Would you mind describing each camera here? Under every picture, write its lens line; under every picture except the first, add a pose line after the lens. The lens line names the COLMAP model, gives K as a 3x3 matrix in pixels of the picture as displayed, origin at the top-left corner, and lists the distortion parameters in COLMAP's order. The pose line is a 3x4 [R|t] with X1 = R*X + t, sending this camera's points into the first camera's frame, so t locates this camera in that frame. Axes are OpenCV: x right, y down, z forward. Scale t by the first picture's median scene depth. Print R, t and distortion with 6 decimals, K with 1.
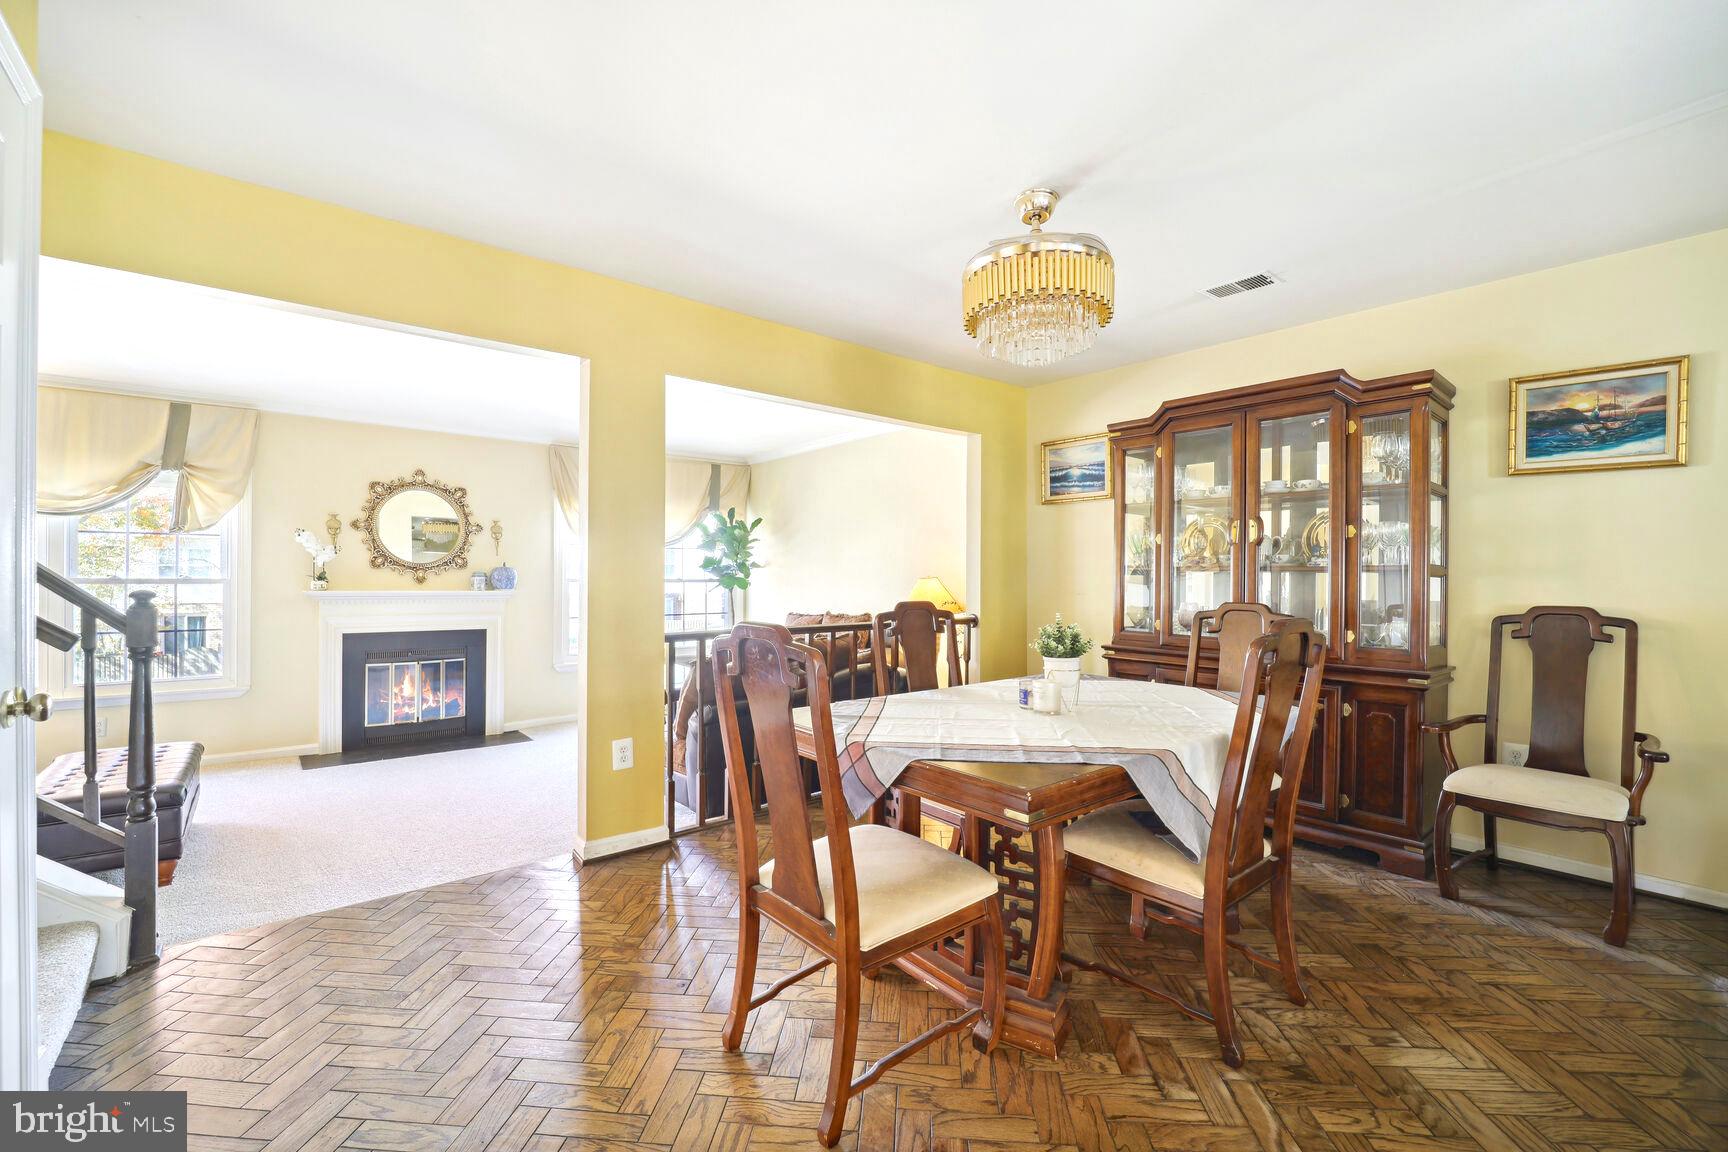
lens RADIAL K [[700.8, 0, 864.0], [0, 700.8, 576.0], [0, 0, 1]] dist [0.000798, -0.000146]
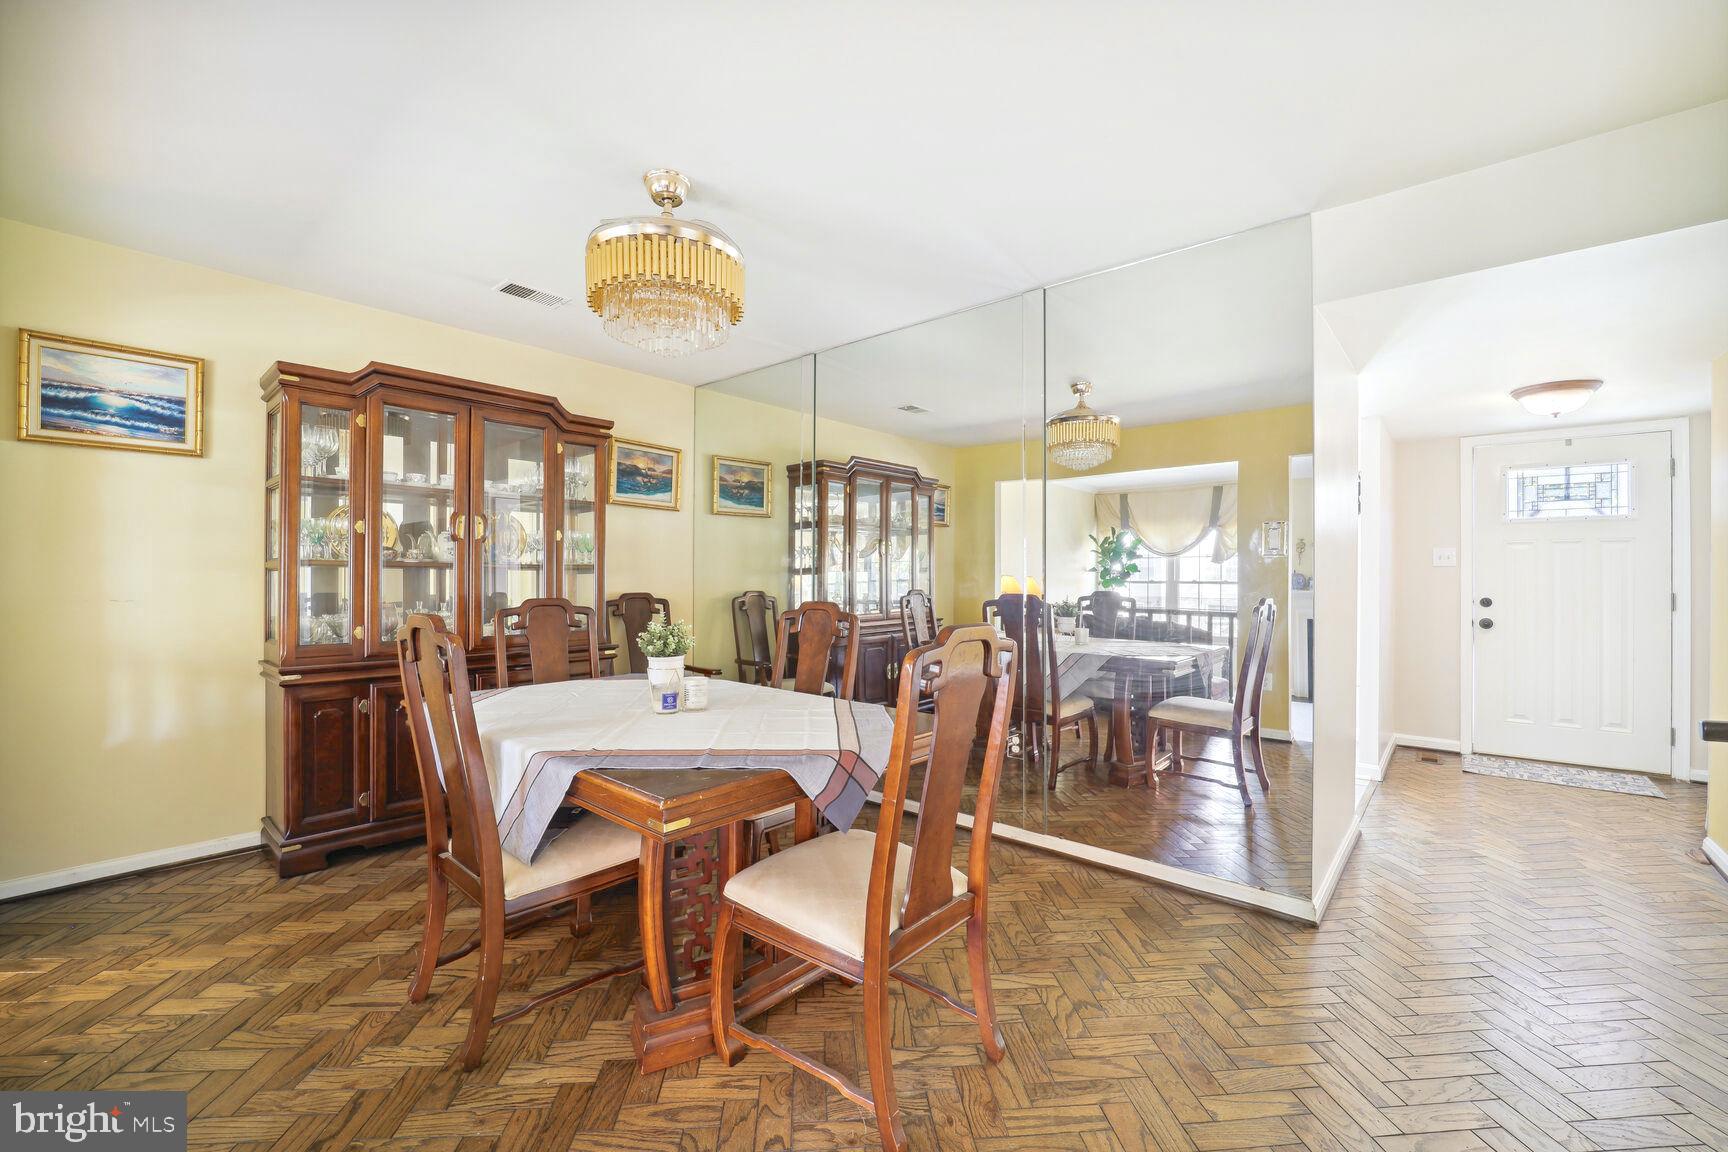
lens RADIAL K [[700.8, 0, 864.0], [0, 700.8, 576.0], [0, 0, 1]] dist [0.000798, -0.000146]
pose [[-0.114106, -0.006297, 0.993449, -2.338843], [-0.004636, 0.999972, 0.005806, -0.017363], [-0.993458, -0.003943, -0.114132, 2.621016]]
